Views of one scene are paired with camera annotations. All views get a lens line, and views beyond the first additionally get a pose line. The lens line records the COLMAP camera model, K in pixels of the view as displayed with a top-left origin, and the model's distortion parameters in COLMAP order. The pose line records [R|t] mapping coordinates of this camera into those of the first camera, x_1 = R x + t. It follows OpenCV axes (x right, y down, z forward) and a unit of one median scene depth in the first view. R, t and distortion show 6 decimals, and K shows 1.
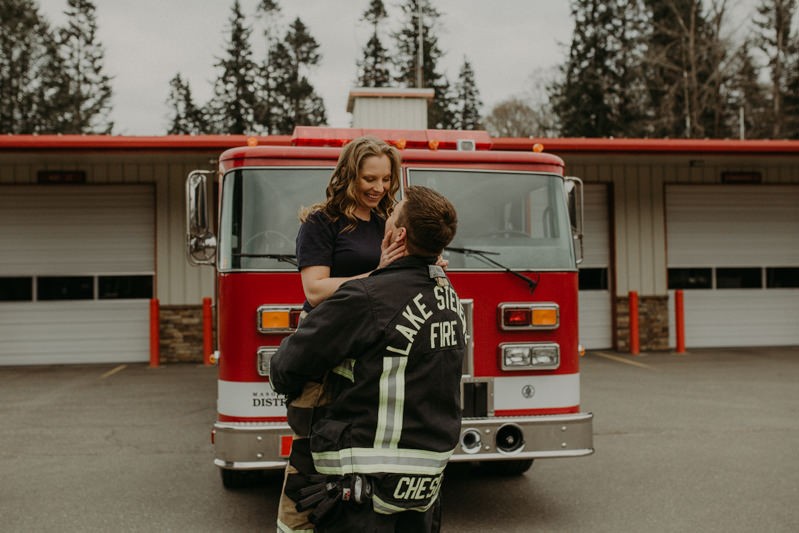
lens RADIAL K [[1146.3, 0, 470.2], [0, 1146.3, 253.3], [0, 0, 1]] dist [-0.048615, 0.087780]
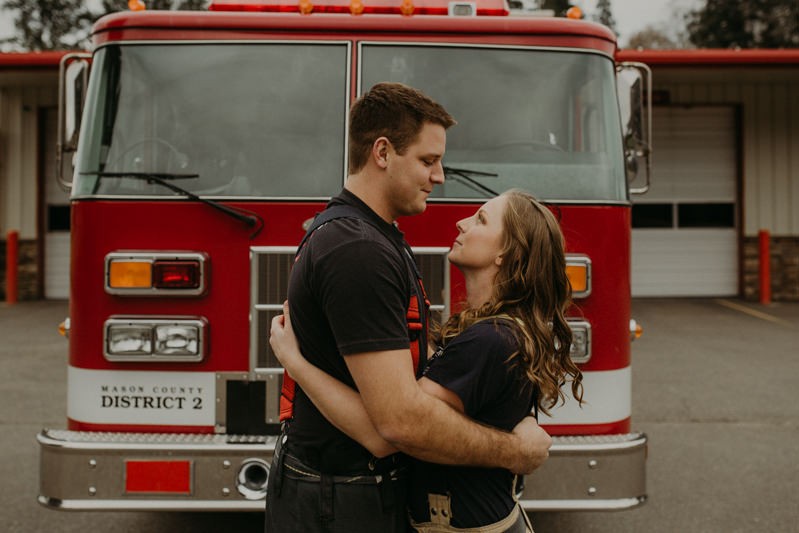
lens RADIAL K [[963.8, 0, 489.0], [0, 963.8, 197.4], [0, 0, 1]] dist [-0.004257, -0.017506]
pose [[0.986415, 0.009768, -0.163982, 0.041532], [-0.008587, 0.999932, 0.007913, 0.003306], [0.164048, -0.006398, 0.986432, 0.184889]]
